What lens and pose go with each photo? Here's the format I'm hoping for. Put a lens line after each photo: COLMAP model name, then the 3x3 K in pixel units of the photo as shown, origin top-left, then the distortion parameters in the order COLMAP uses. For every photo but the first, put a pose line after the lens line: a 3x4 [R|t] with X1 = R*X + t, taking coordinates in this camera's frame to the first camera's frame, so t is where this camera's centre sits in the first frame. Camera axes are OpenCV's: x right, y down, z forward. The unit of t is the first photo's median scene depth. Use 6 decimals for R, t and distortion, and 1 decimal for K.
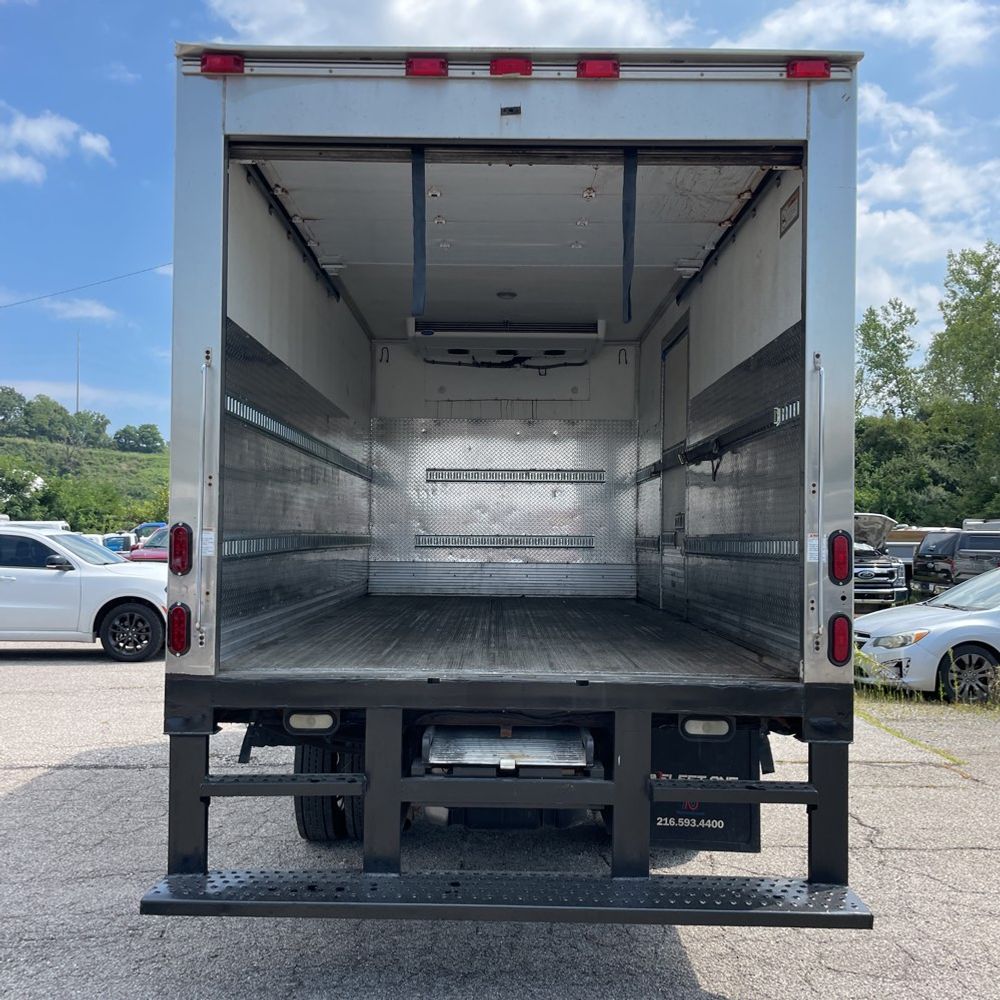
lens RADIAL K [[1023.4, 0, 492.4], [0, 1023.4, 515.2], [0, 0, 1]] dist [0.091567, -0.125633]
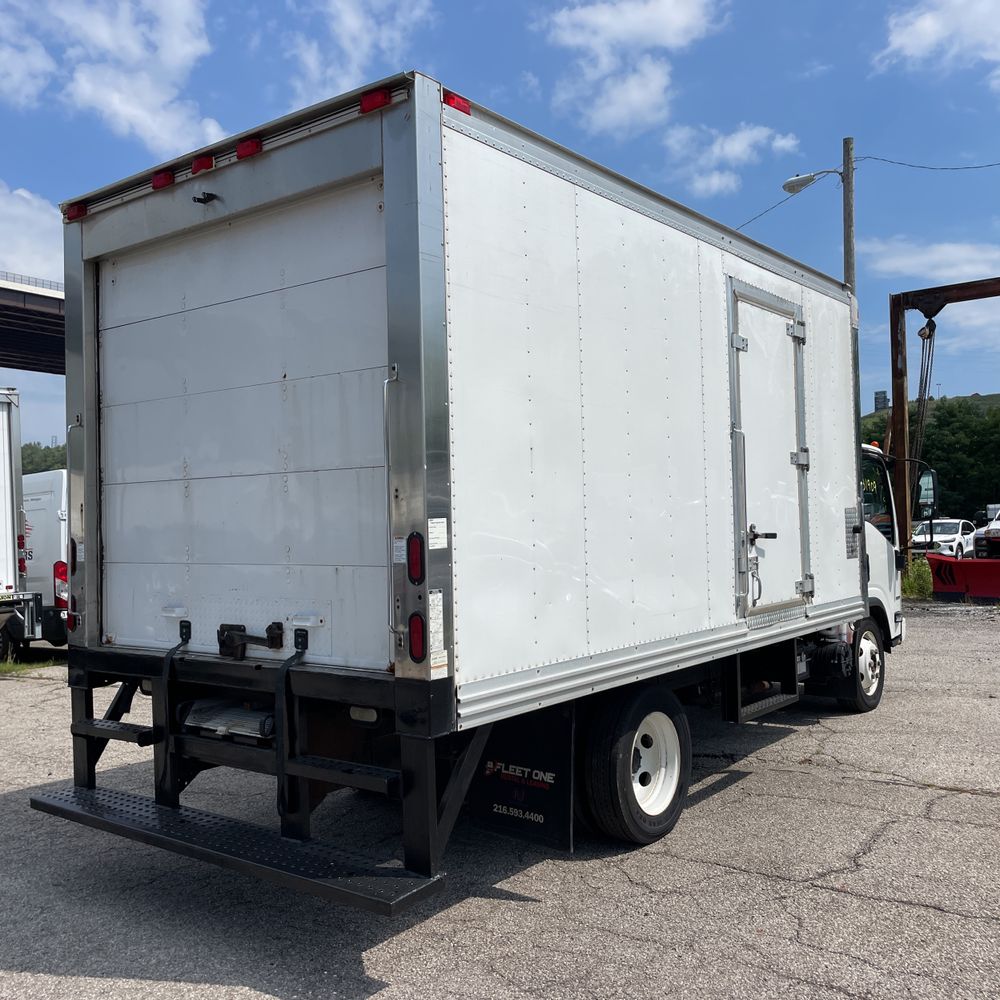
lens RADIAL K [[1012.6, 0, 501.2], [0, 1012.6, 487.9], [0, 0, 1]] dist [0.100930, -0.152800]
pose [[0.791413, -0.050239, -0.609214, 0.812960], [0.046168, 0.998683, -0.022381, -0.002449], [0.609536, -0.010413, 0.792690, 0.191252]]
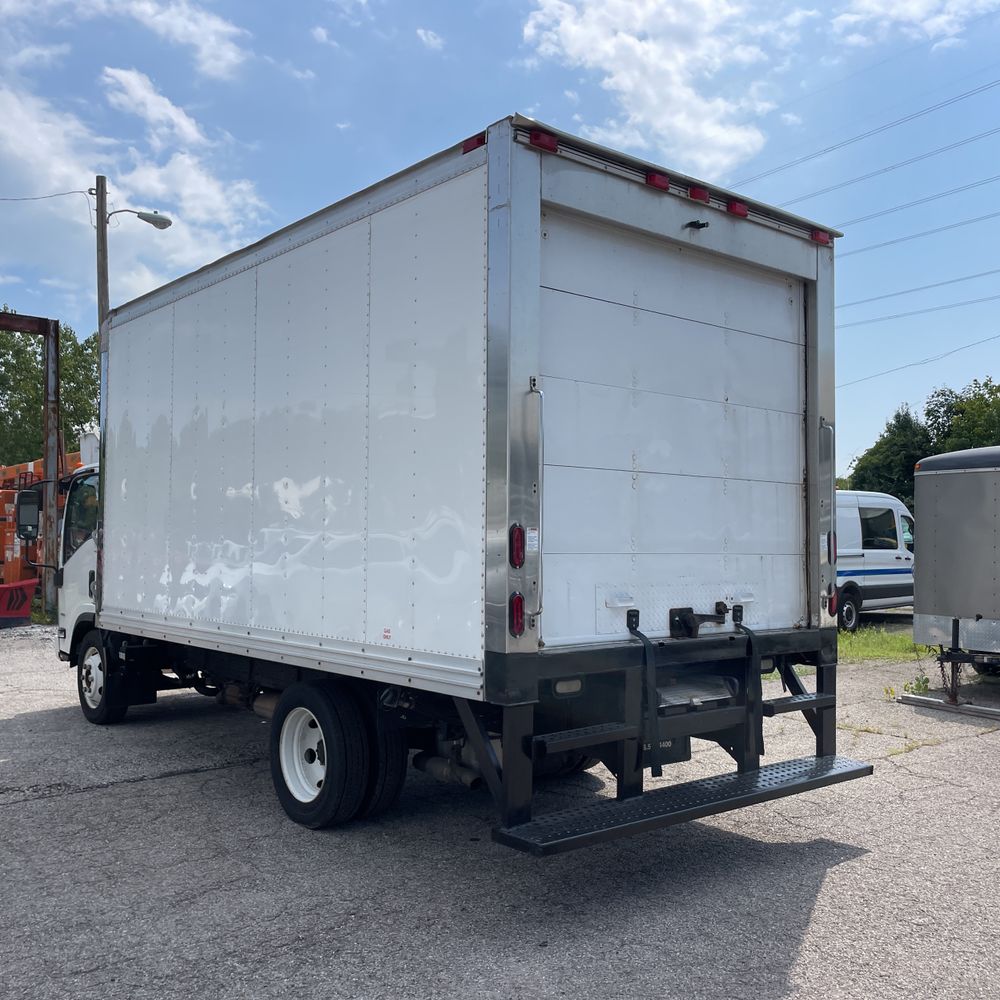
lens RADIAL K [[1021.4, 0, 512.9], [0, 1021.4, 499.7], [0, 0, 1]] dist [0.105755, -0.150123]
pose [[0.754985, 0.019903, 0.655440, -0.841835], [-0.011058, 0.999784, -0.017621, 0.000371], [-0.655649, 0.006056, 0.755042, 0.100390]]
